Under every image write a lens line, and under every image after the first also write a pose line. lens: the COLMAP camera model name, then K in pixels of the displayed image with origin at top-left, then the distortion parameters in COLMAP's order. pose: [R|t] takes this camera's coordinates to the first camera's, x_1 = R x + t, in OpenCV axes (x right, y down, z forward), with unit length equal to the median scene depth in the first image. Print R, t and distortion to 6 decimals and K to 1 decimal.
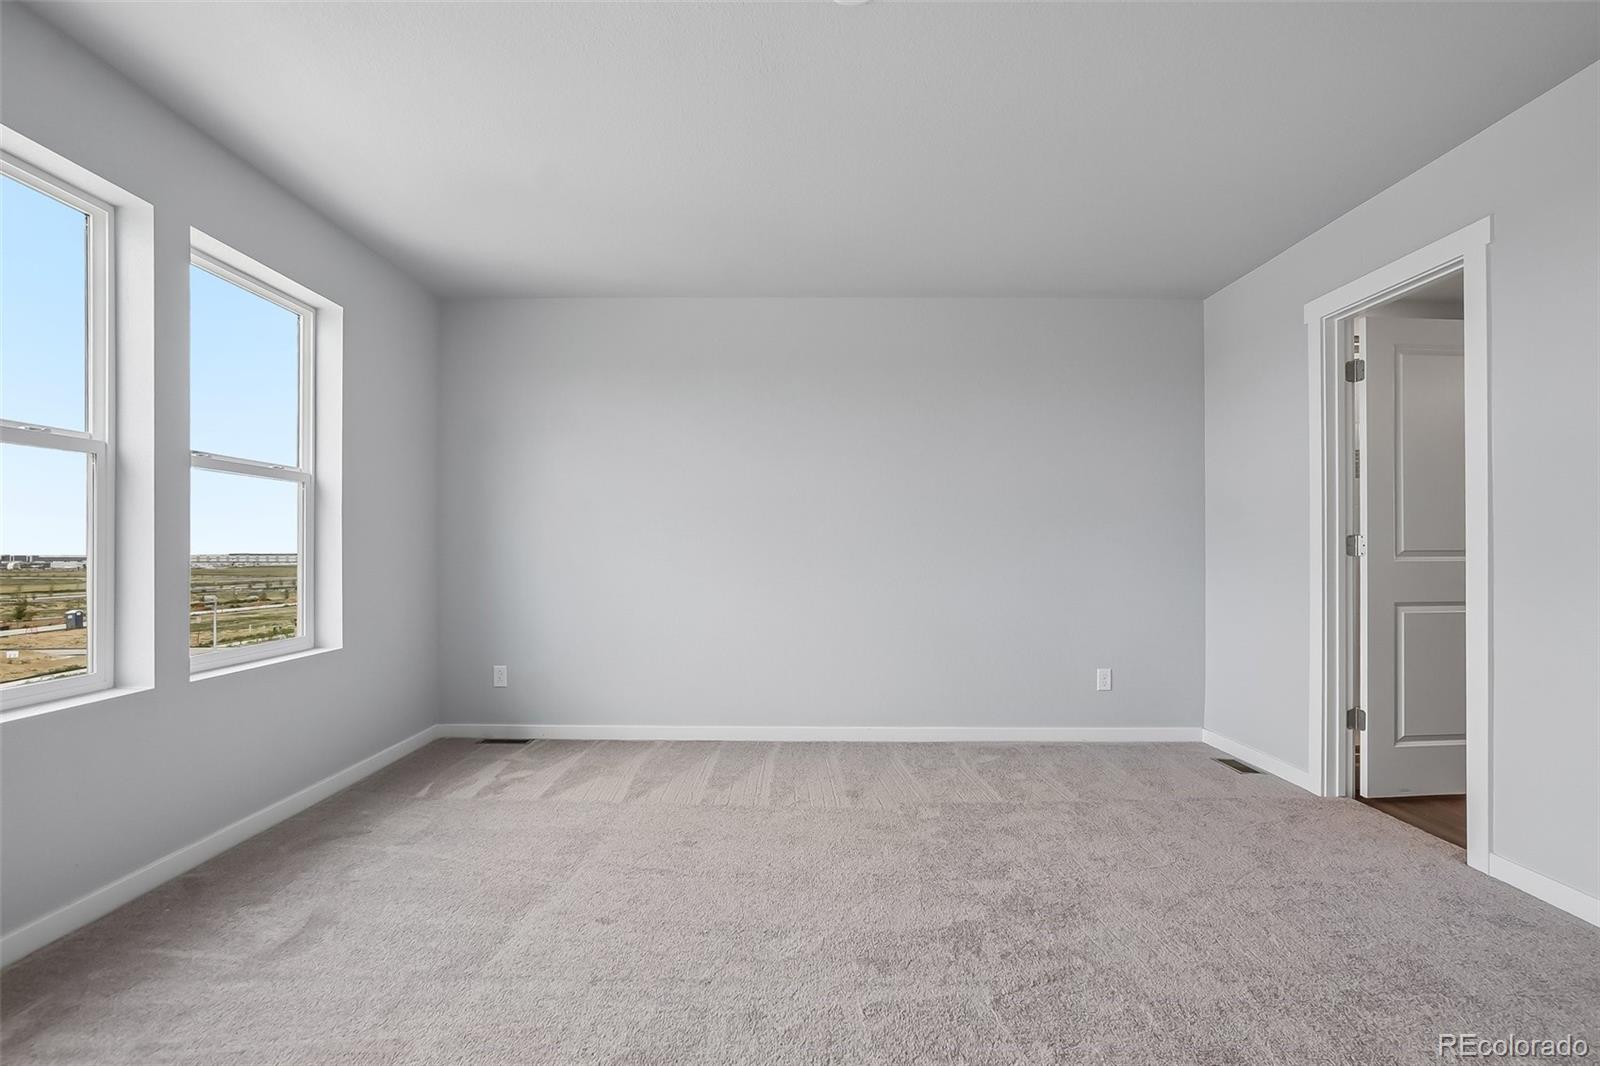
lens RADIAL K [[812.8, 0, 804.3], [0, 812.8, 533.6], [0, 0, 1]] dist [-0.004480, 0.002151]
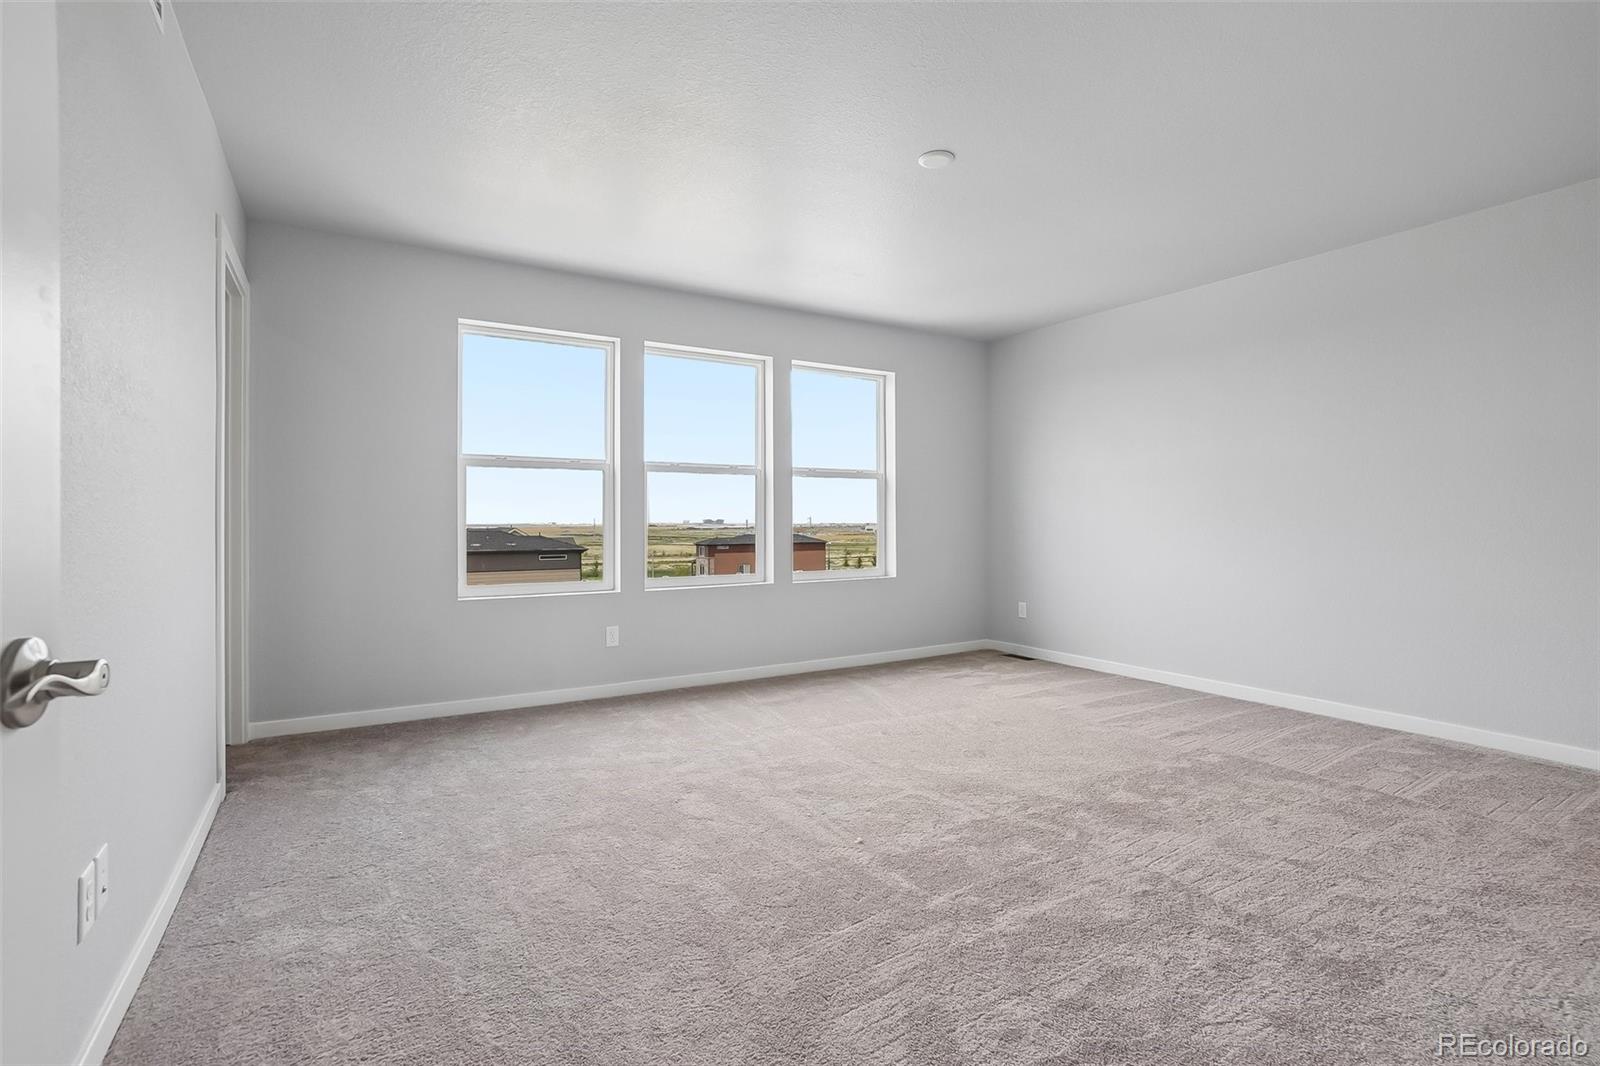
lens RADIAL K [[812.8, 0, 798.2], [0, 812.8, 533.2], [0, 0, 1]] dist [-0.004480, 0.002151]
pose [[0.489945, 0.007212, -0.871723, 0.887712], [0.021604, 0.999558, 0.020412, 0.013898], [0.871486, -0.028833, 0.489573, 0.010783]]
